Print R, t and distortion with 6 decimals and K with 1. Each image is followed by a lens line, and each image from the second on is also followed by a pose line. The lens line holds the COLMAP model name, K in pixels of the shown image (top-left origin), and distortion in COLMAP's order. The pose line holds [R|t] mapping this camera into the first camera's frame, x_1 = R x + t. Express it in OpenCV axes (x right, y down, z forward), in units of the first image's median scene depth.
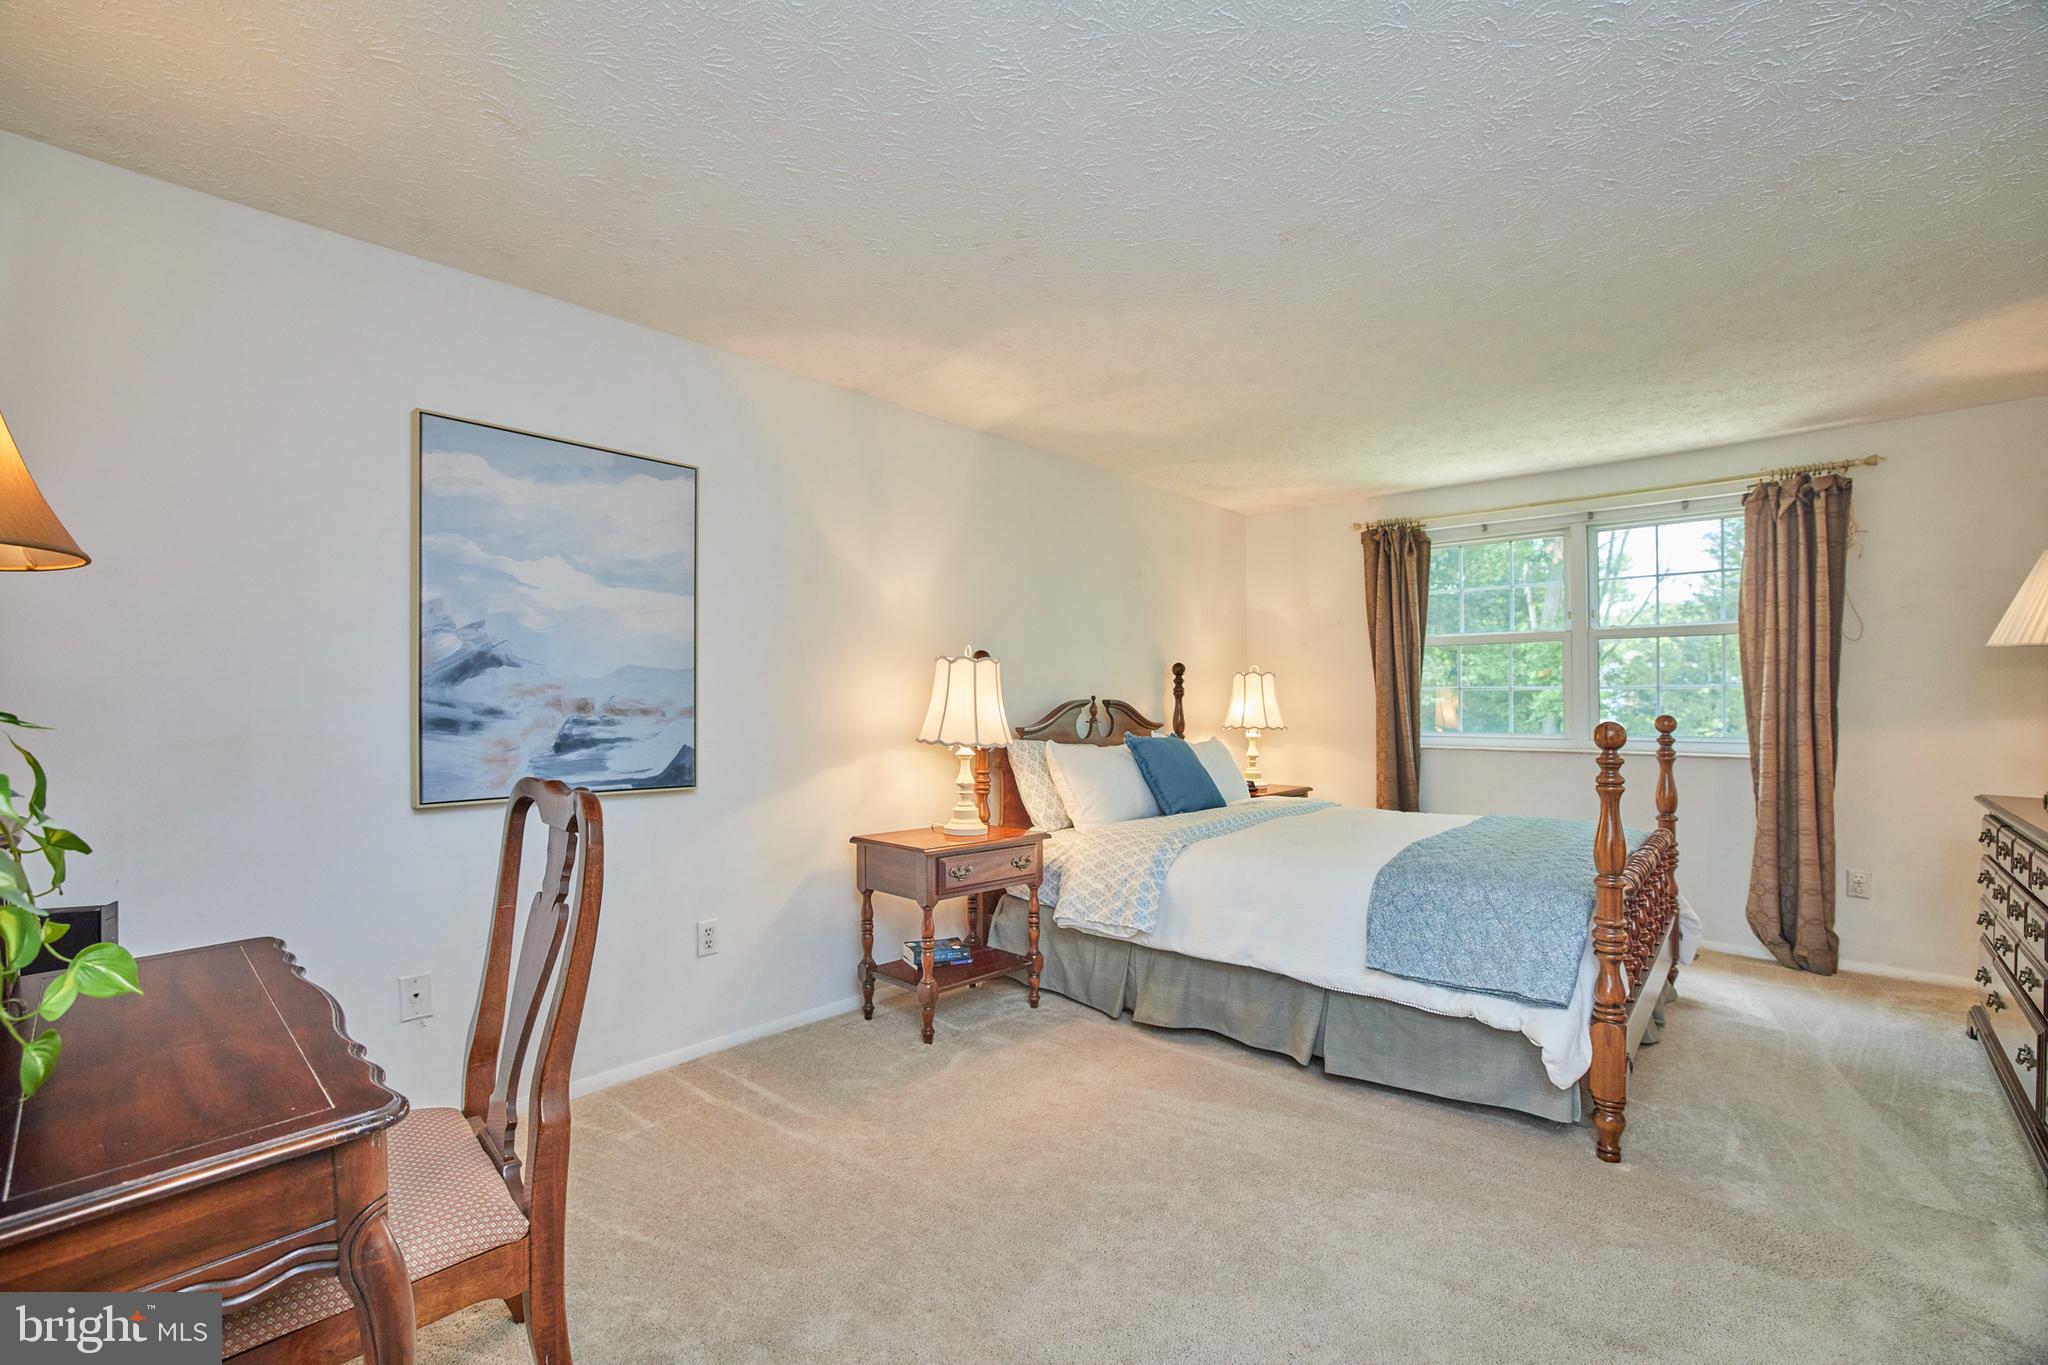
lens RADIAL K [[873.6, 0, 1016.8], [0, 873.6, 684.6], [0, 0, 1]] dist [-0.061584, 0.030805]
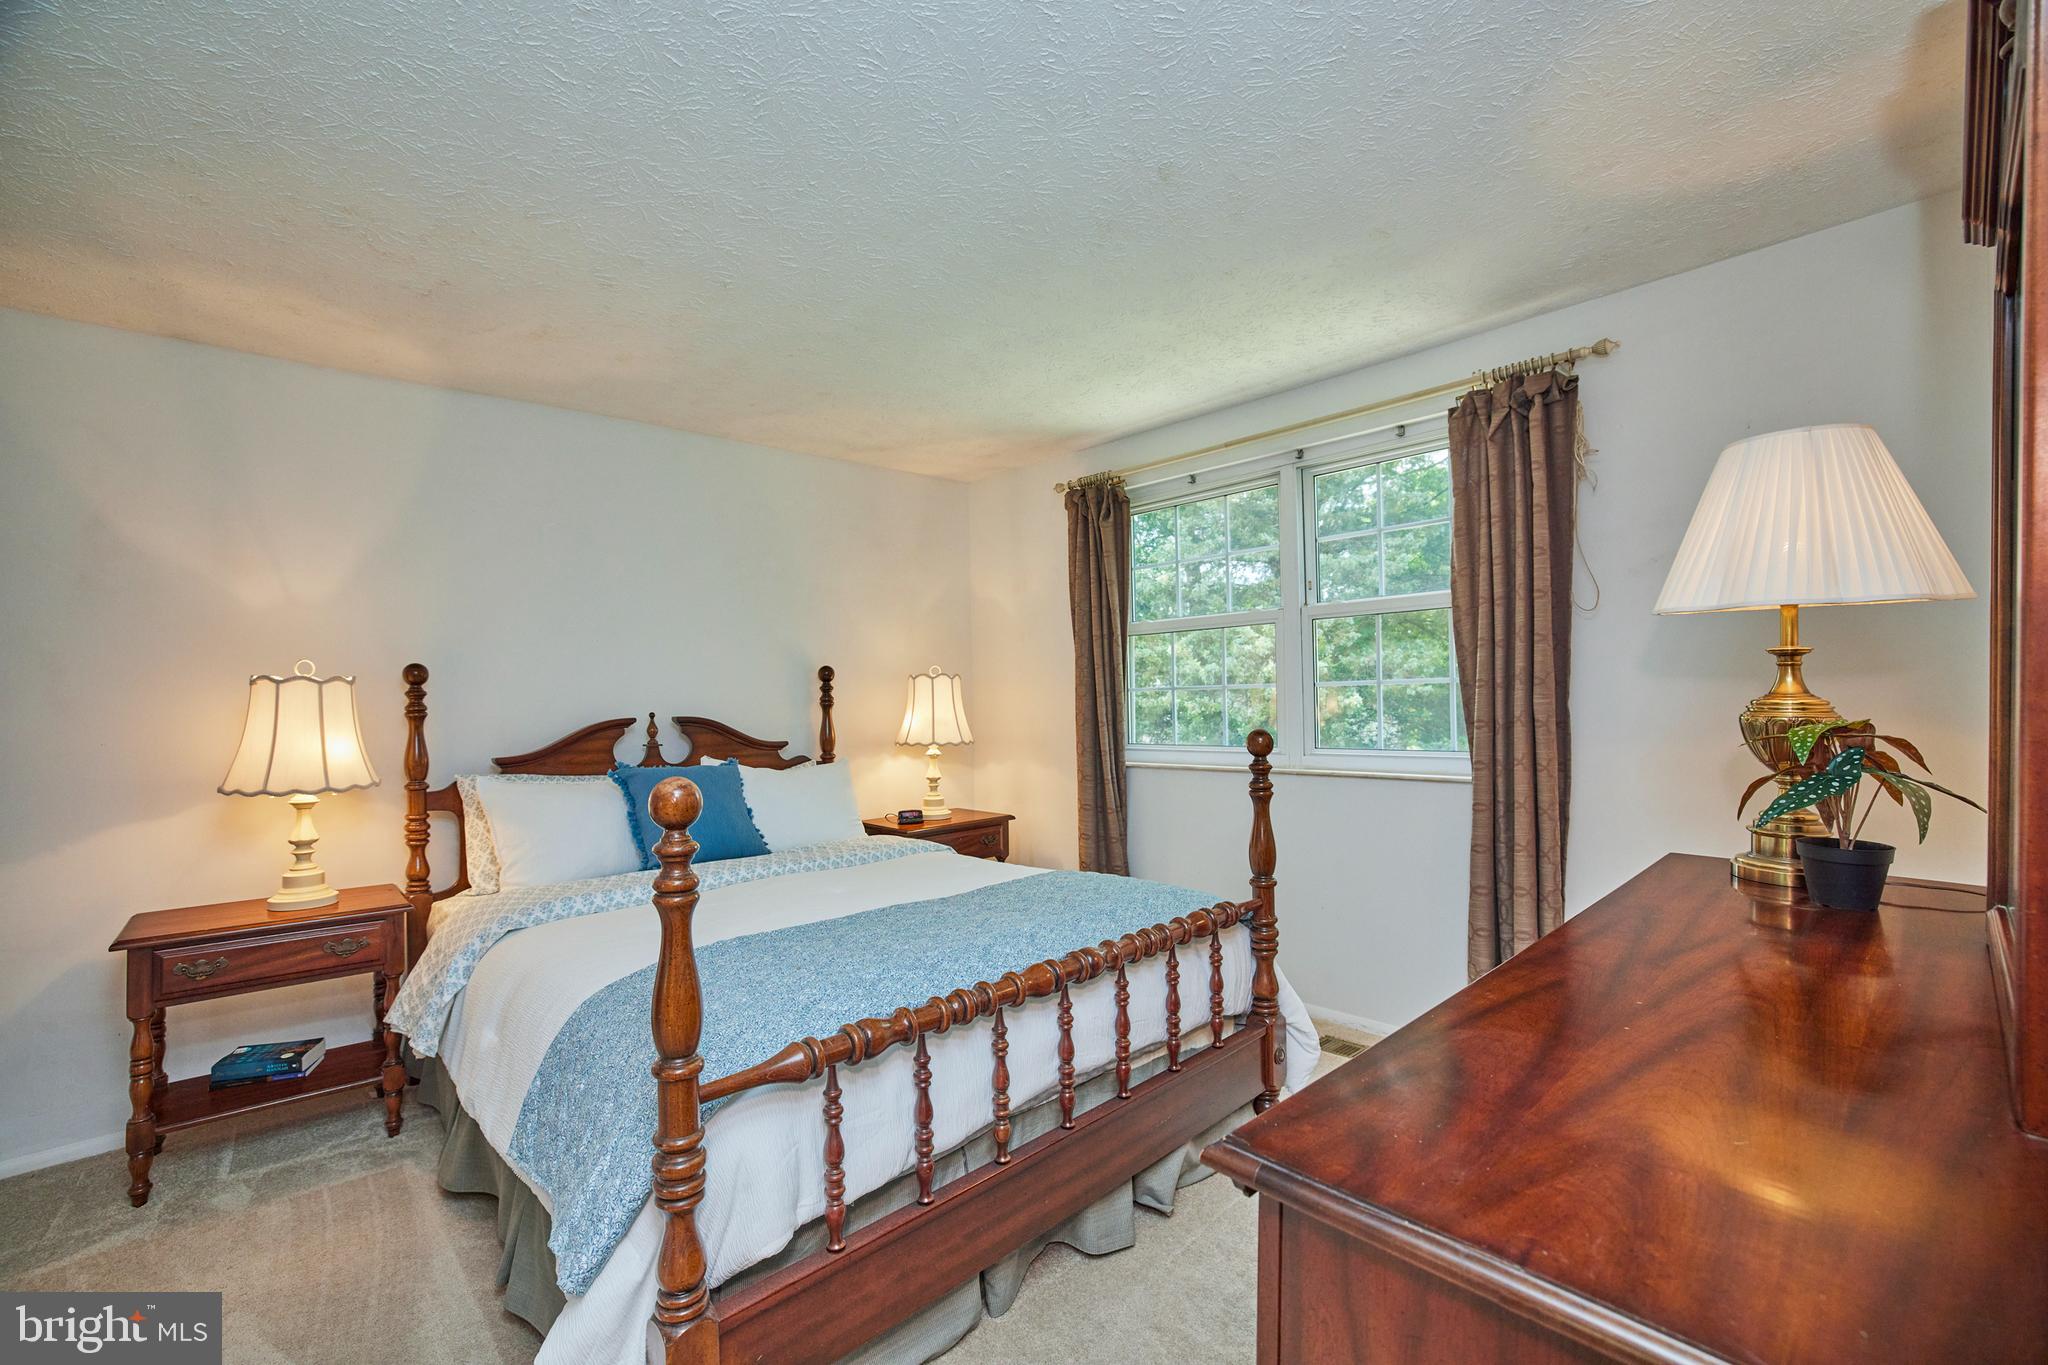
lens RADIAL K [[873.6, 0, 1016.8], [0, 873.6, 684.6], [0, 0, 1]] dist [-0.061584, 0.030805]
pose [[0.997227, -0.028675, -0.068671, 0.551073], [0.029029, 0.999570, 0.004164, -0.007860], [0.068522, -0.006146, 0.997631, 0.264793]]
